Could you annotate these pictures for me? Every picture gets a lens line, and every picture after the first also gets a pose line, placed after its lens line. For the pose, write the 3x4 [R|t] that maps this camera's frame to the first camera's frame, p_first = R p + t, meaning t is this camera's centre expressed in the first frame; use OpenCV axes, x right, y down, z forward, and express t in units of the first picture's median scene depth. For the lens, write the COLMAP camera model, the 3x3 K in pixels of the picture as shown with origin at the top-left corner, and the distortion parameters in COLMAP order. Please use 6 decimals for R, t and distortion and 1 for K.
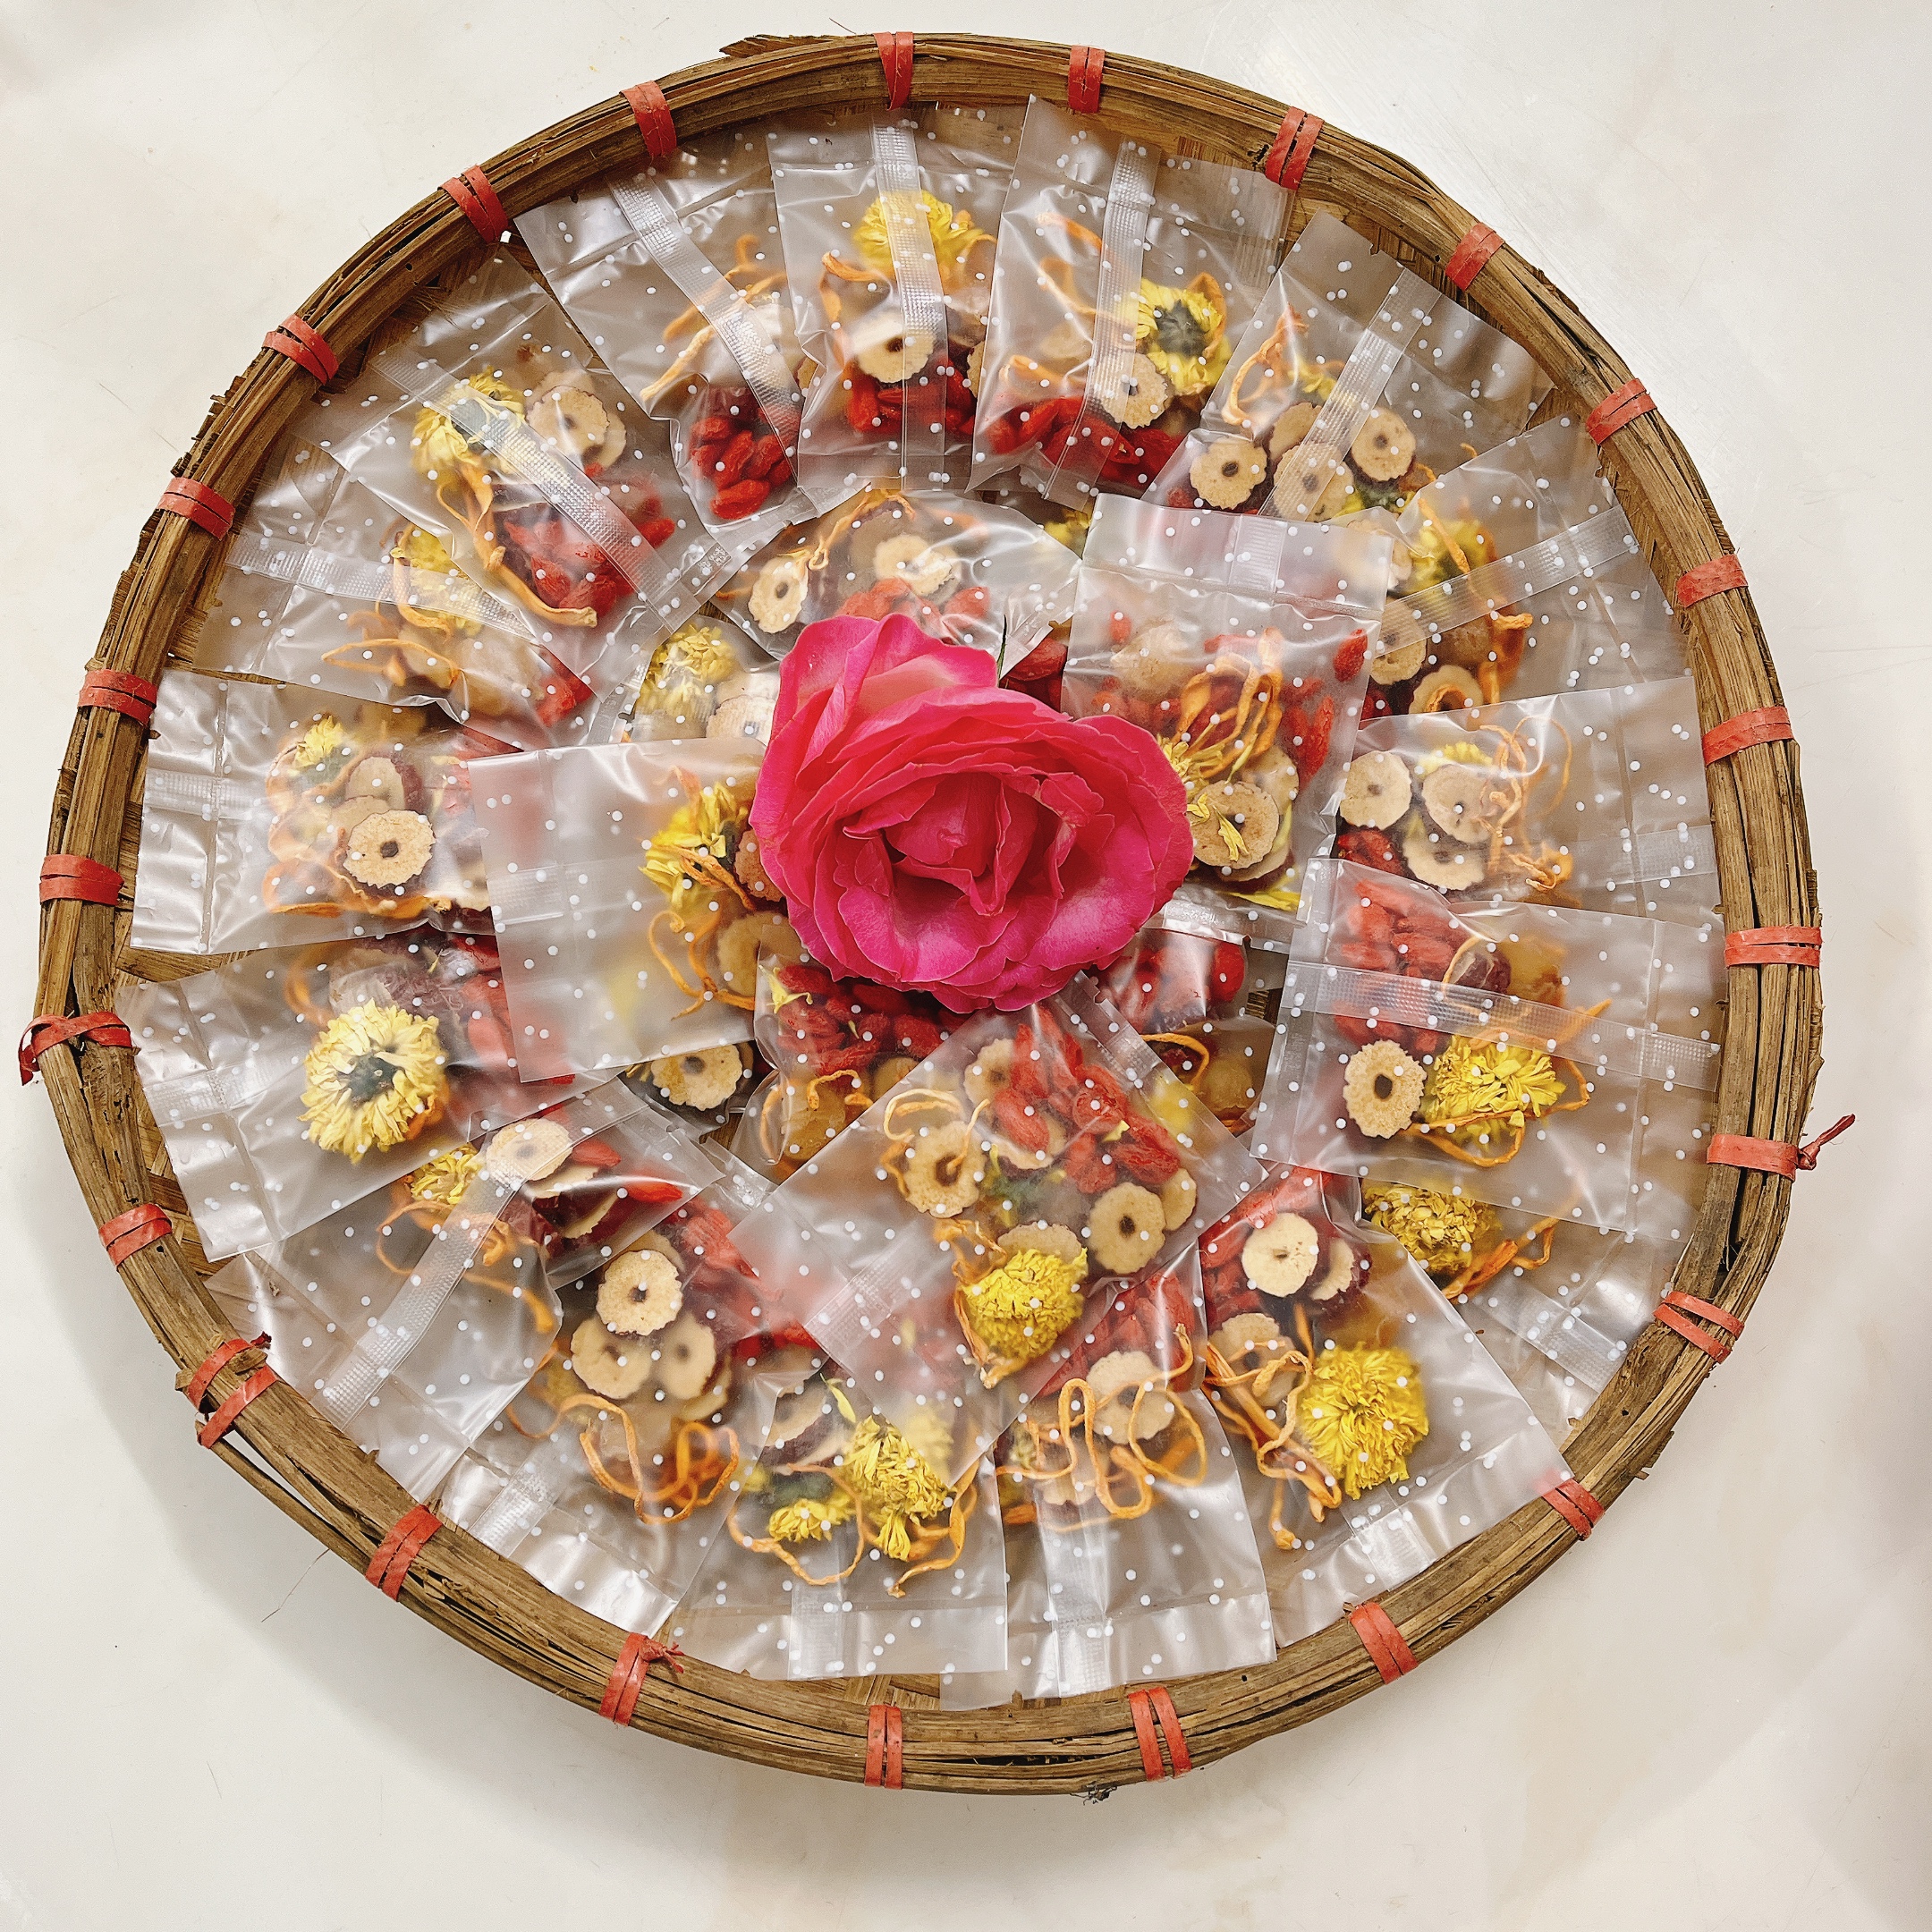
lens RADIAL K [[1618.9, 0, 1016.3], [0, 1618.9, 965.7], [0, 0, 1]] dist [0.004781, 0.007342]
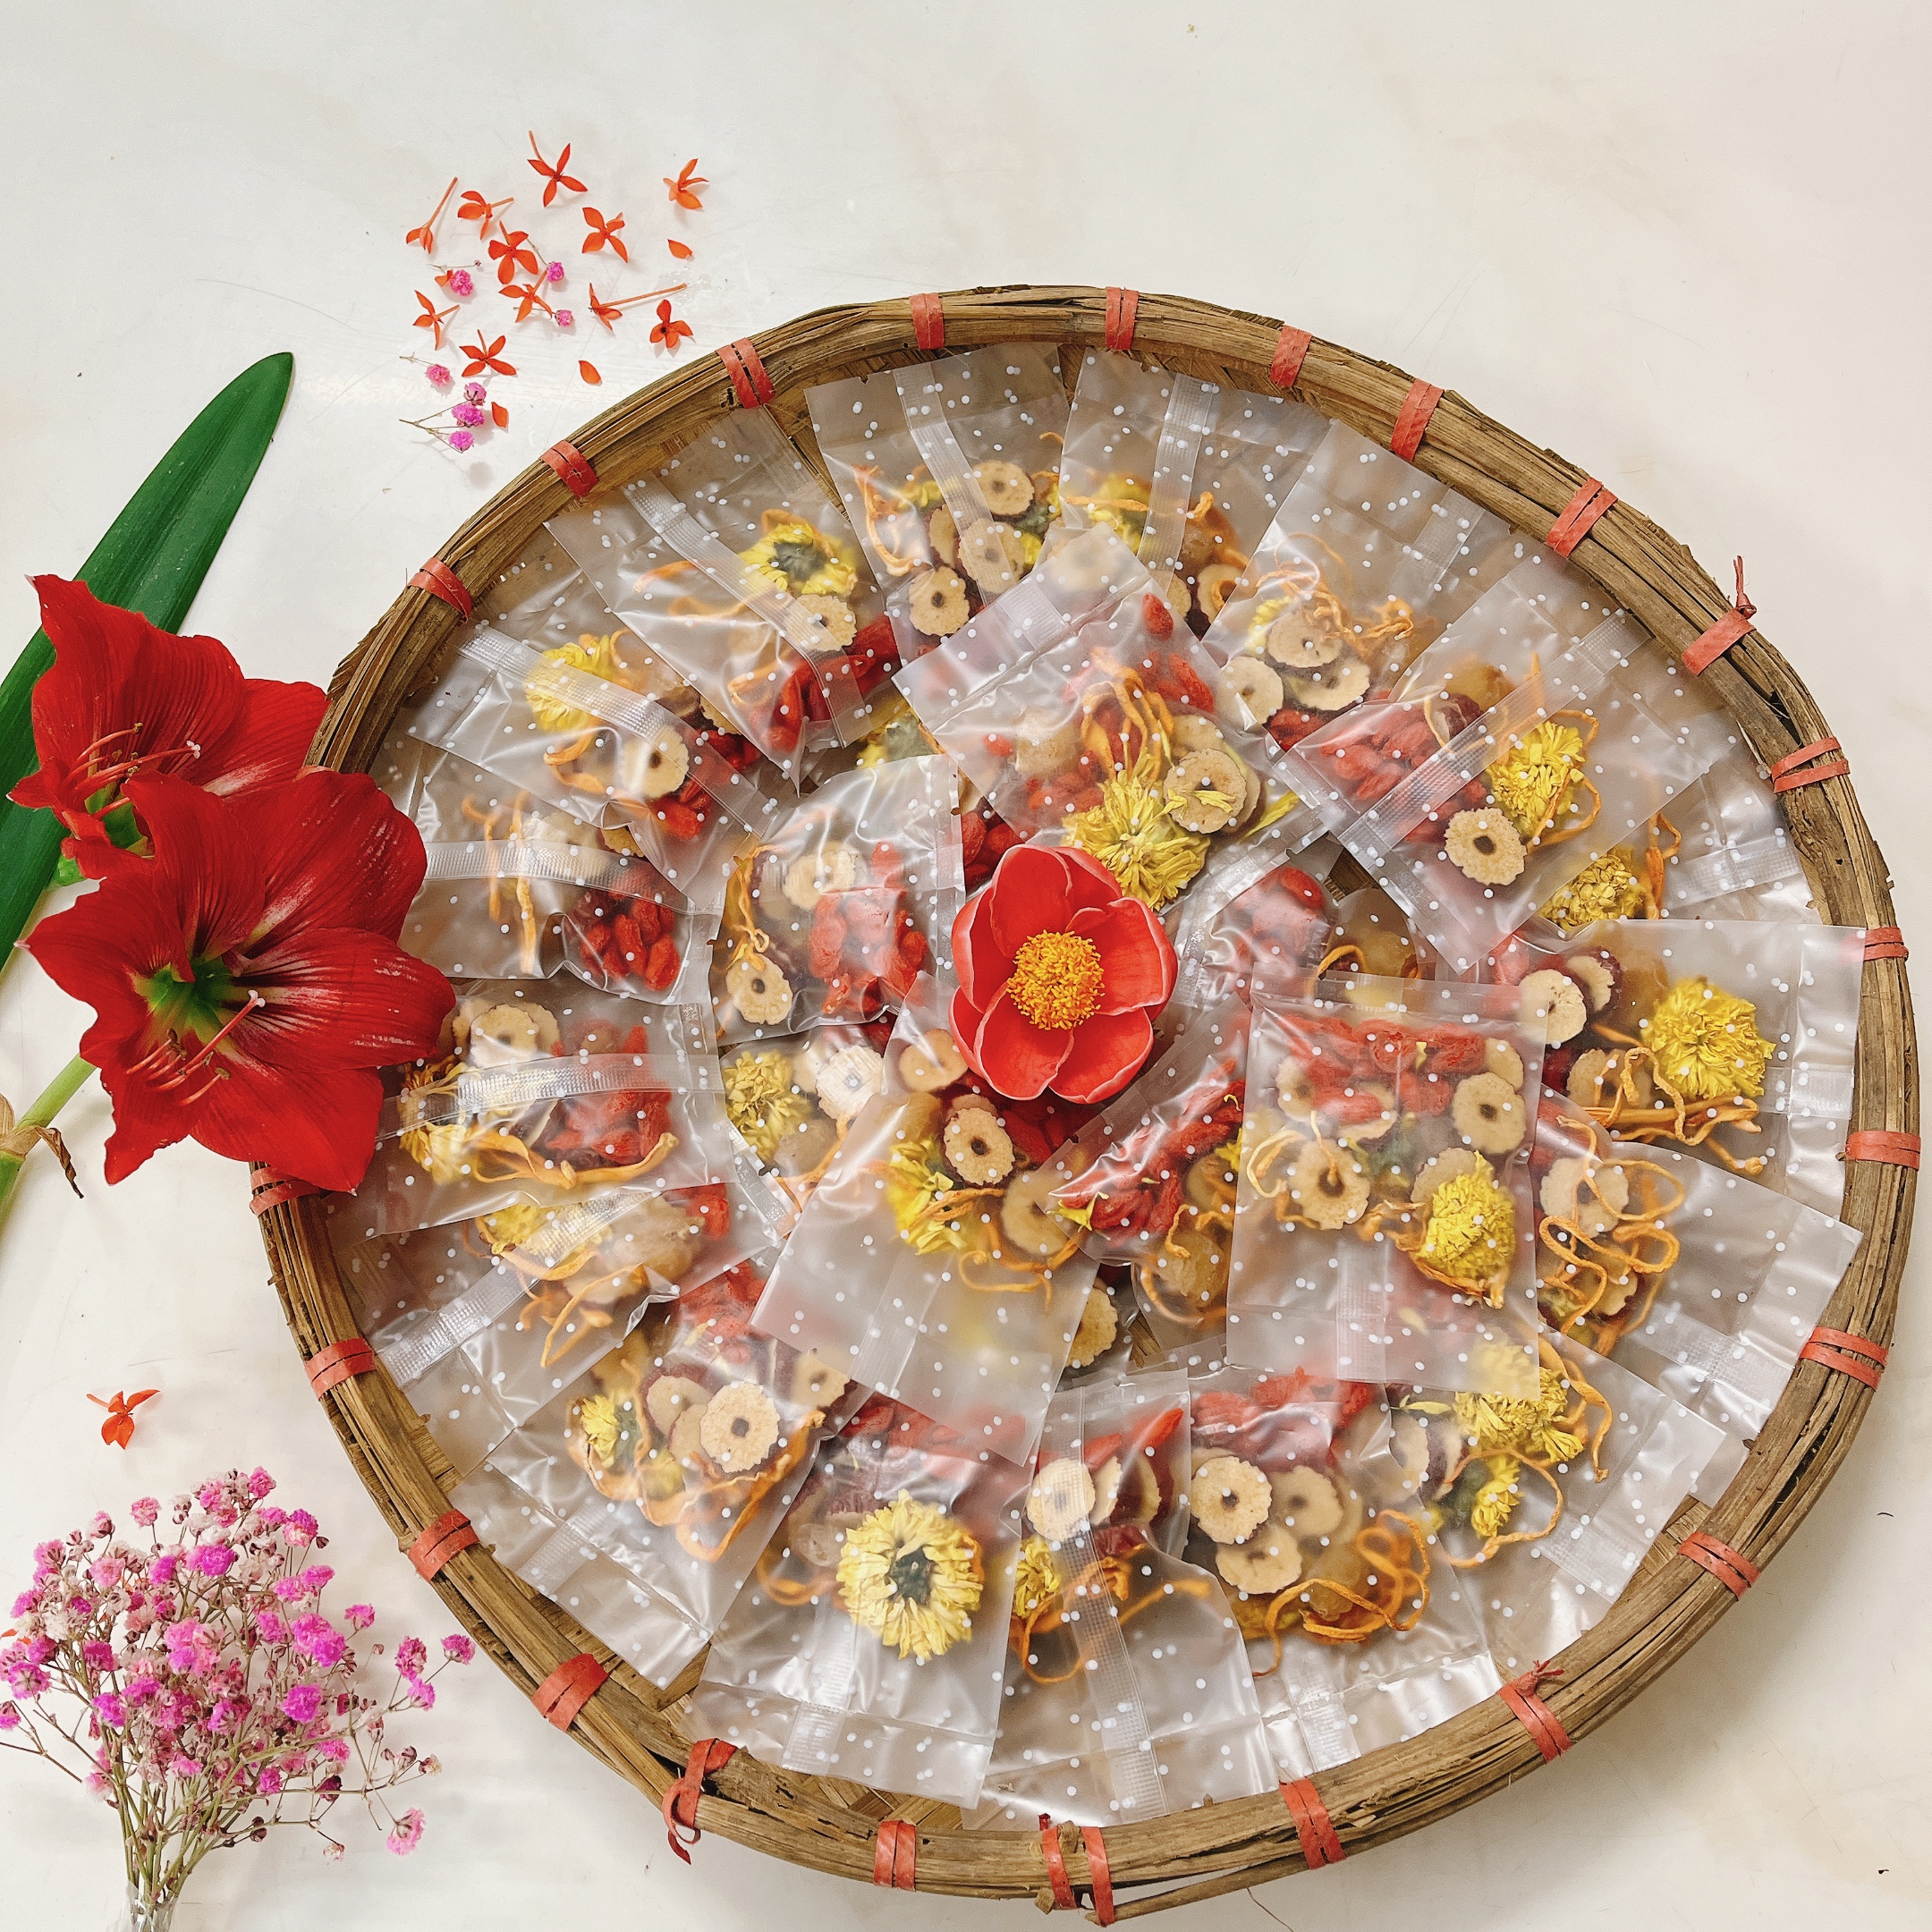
lens RADIAL K [[1618.9, 0, 1016.3], [0, 1618.9, 965.7], [0, 0, 1]] dist [0.004781, 0.007342]
pose [[0.626827, -0.766091, 0.142101, -0.199768], [0.773551, 0.633720, 0.004254, -0.127425], [-0.093311, 0.107256, 0.989843, -0.070263]]
